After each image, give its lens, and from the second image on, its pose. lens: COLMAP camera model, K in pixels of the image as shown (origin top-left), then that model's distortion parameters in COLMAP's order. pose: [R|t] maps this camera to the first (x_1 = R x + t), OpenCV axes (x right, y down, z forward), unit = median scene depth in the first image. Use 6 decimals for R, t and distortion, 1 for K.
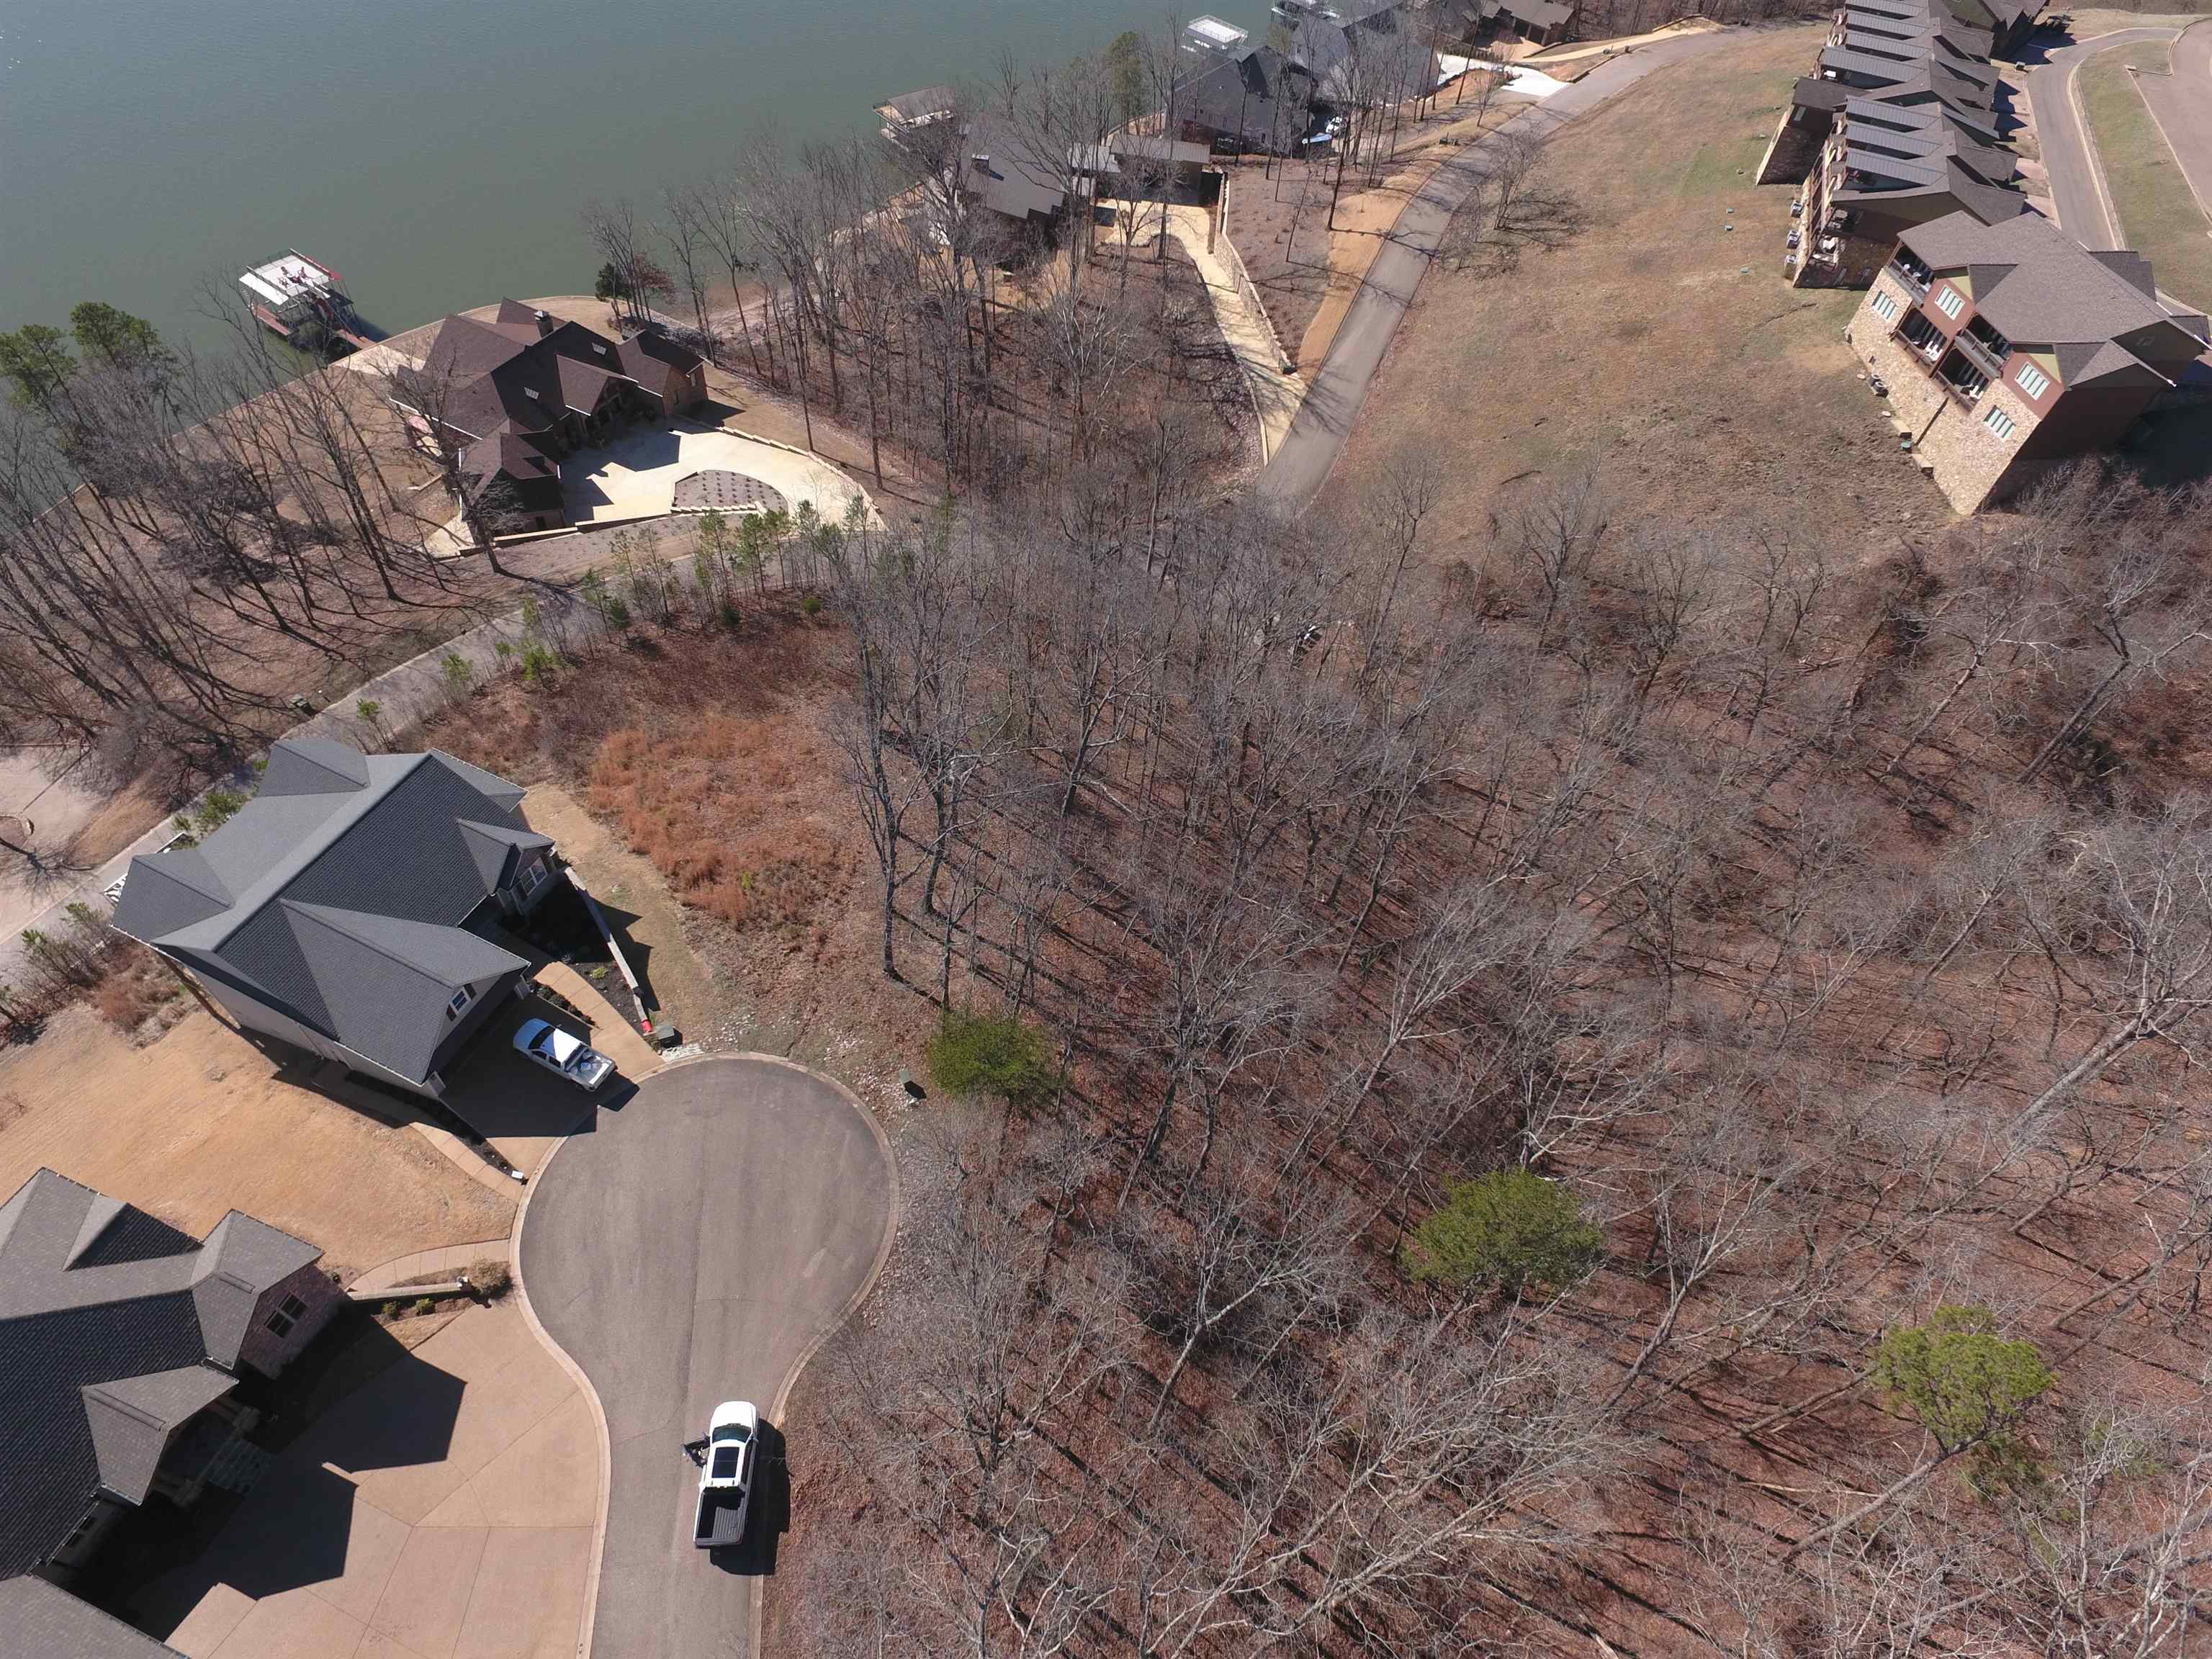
lens RADIAL K [[1275.6, 0, 1106.0], [0, 1275.6, 829.5], [0, 0, 1]] dist [-0.022352, 0.018049]
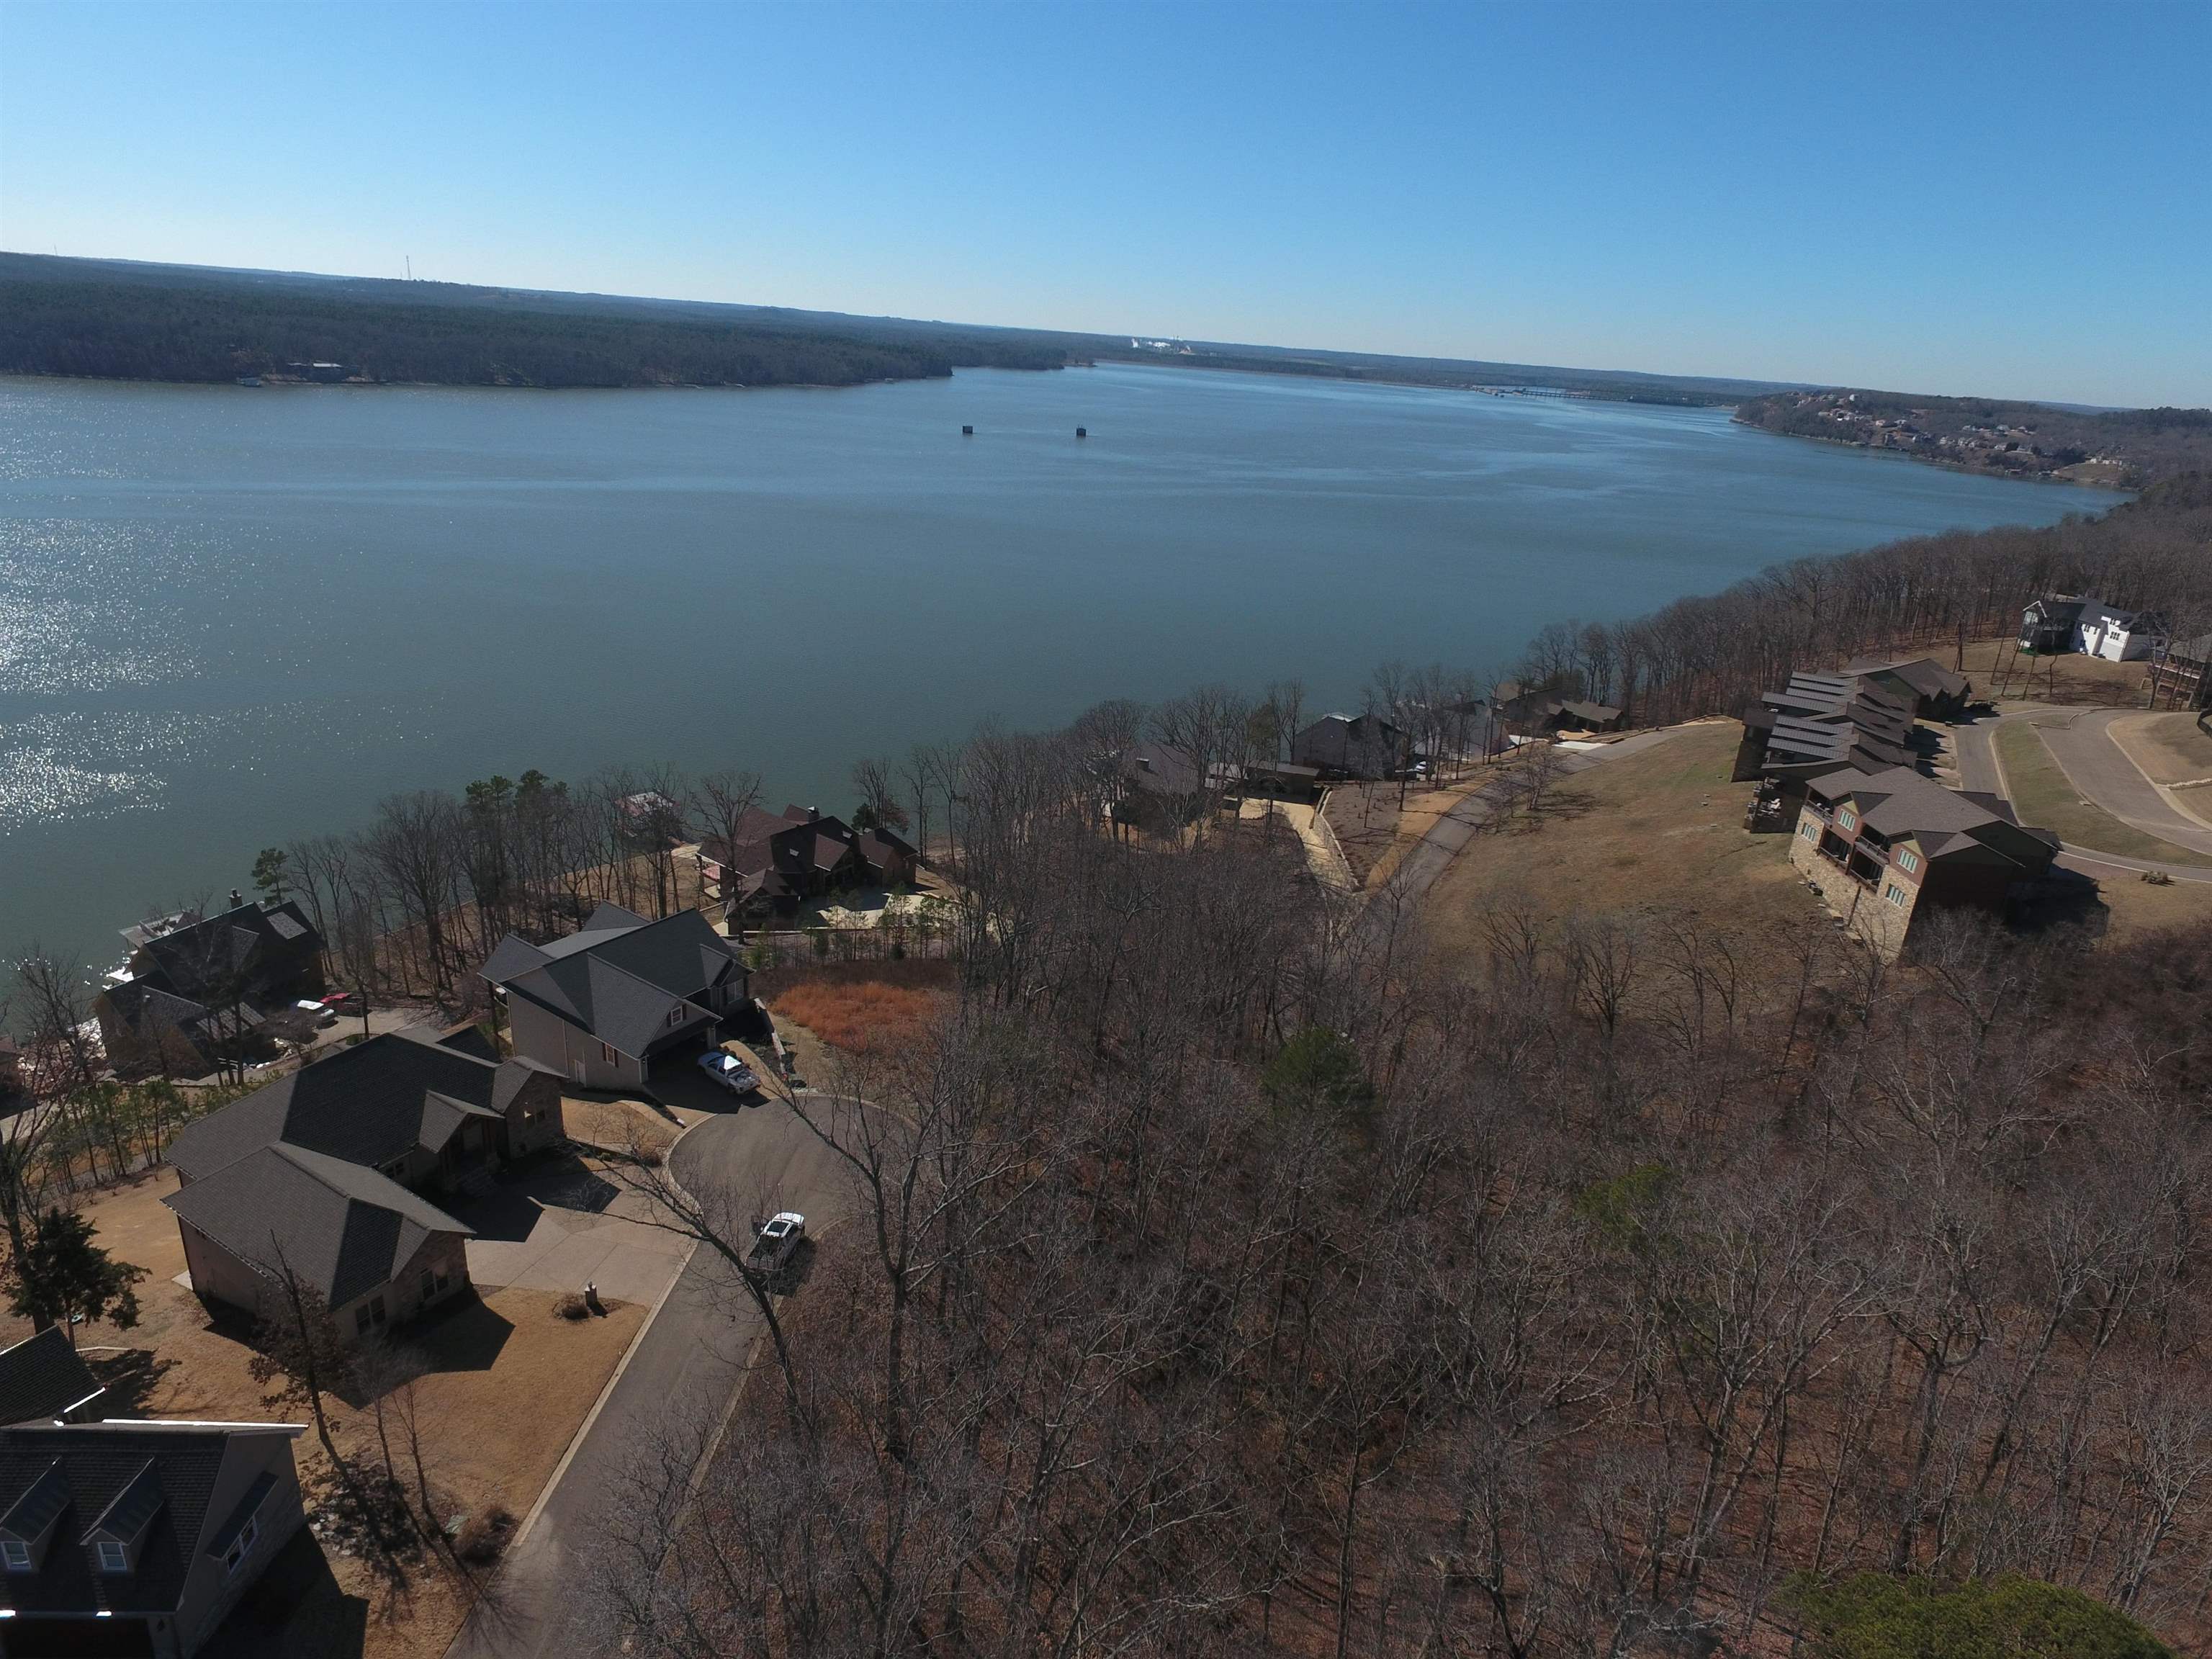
lens RADIAL K [[1275.6, 0, 1106.0], [0, 1275.6, 829.5], [0, 0, 1]] dist [-0.022352, 0.018049]
pose [[0.986540, 0.044640, -0.157310, 0.103071], [-0.119233, 0.854725, -0.505201, 0.291129], [0.111904, 0.517158, 0.848543, -0.158870]]
